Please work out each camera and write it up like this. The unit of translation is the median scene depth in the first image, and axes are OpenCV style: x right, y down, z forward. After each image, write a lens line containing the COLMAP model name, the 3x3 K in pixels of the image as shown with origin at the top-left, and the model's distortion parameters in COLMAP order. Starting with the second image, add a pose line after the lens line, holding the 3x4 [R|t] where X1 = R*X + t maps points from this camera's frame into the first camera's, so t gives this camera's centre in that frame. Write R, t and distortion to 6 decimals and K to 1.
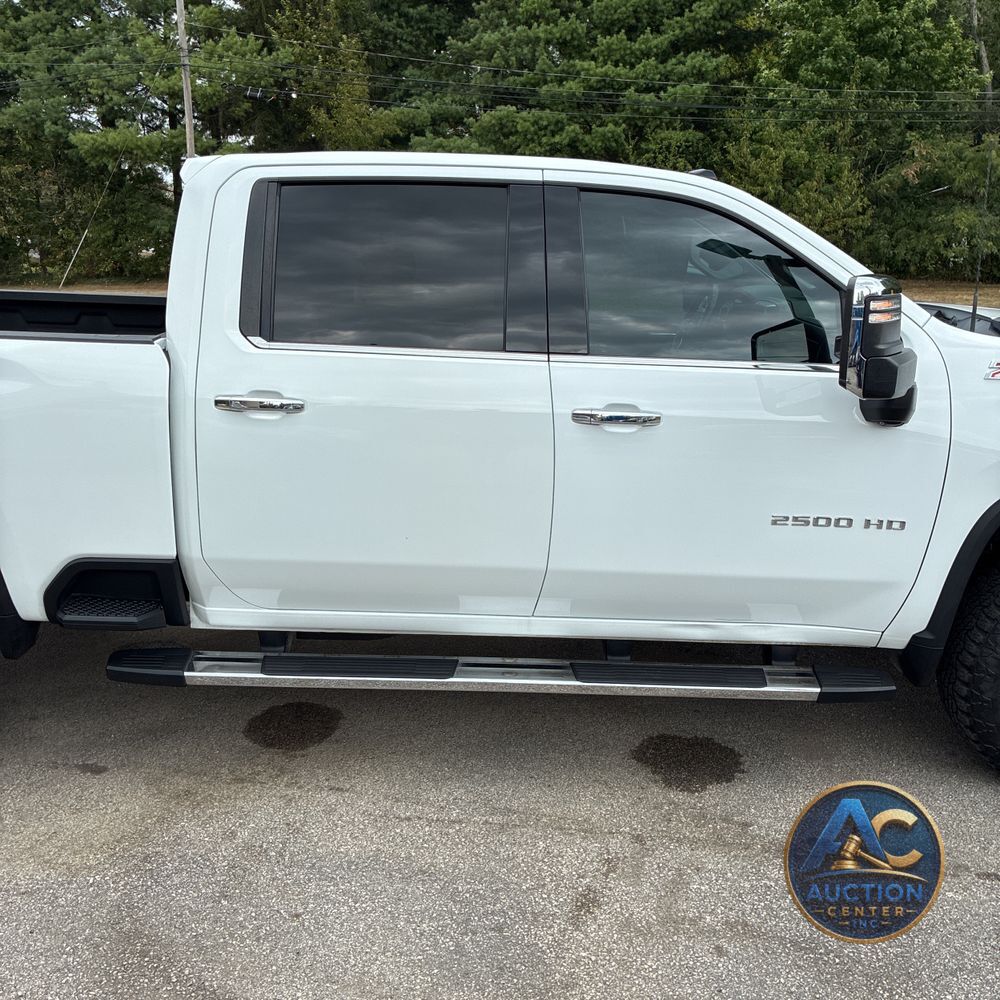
lens RADIAL K [[1026.9, 0, 500.0], [0, 1026.9, 500.0], [0, 0, 1]] dist [0.026918, -0.007729]
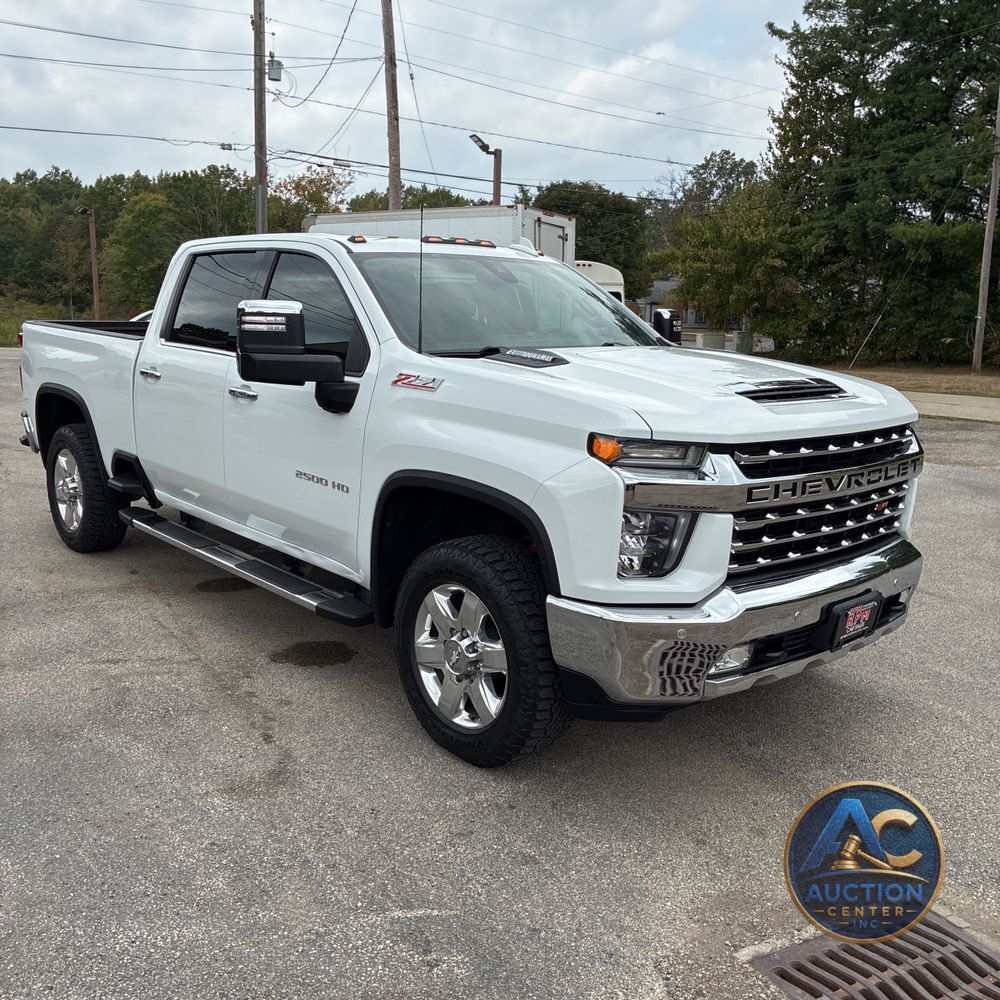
lens RADIAL K [[1020.0, 0, 500.0], [0, 1020.0, 500.0], [0, 0, 1]] dist [0.029598, -0.011159]
pose [[0.659142, 0.141753, -0.738537, 0.190399], [-0.203034, 0.979149, 0.006728, -0.001403], [0.724092, 0.145514, 0.674179, 0.031139]]
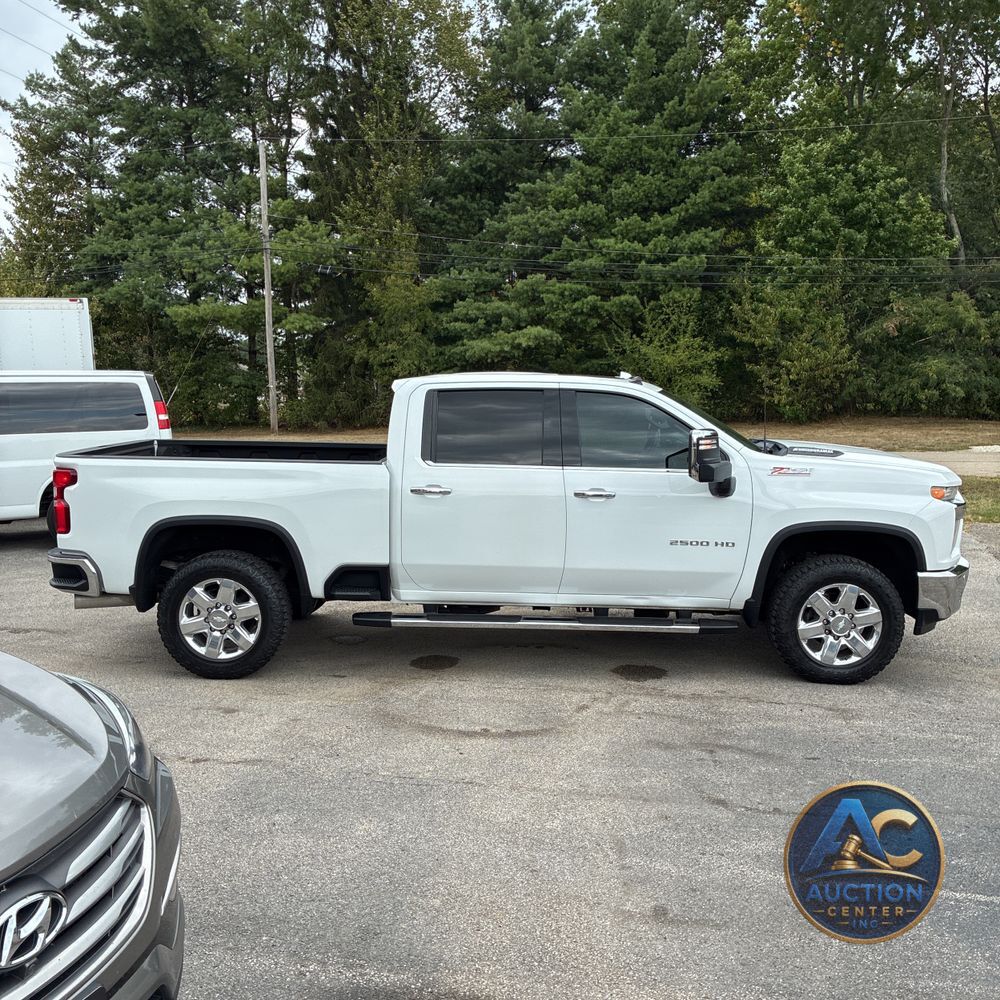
lens RADIAL K [[1026.9, 0, 500.0], [0, 1026.9, 500.0], [0, 0, 1]] dist [0.026918, -0.007729]
pose [[0.999329, -0.013728, -0.033950, -0.001572], [0.009104, 0.991102, -0.132791, 0.026344], [0.035471, 0.132393, 0.990562, -0.139941]]
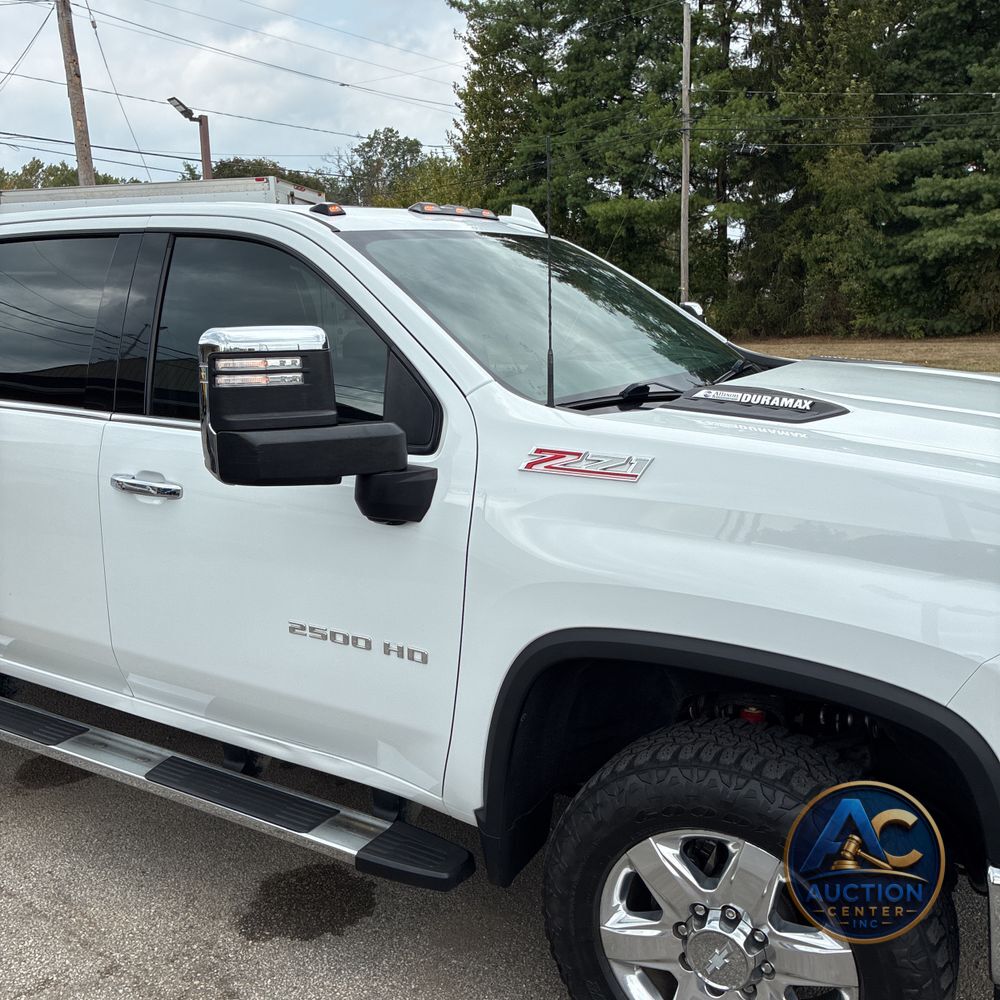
lens RADIAL K [[1020.0, 0, 500.0], [0, 1020.0, 500.0], [0, 0, 1]] dist [0.029598, -0.011159]
pose [[0.859261, 0.076385, -0.505802, 0.101377], [-0.101034, 0.994652, -0.021427, -0.009994], [0.501460, 0.069515, 0.862384, 0.047976]]
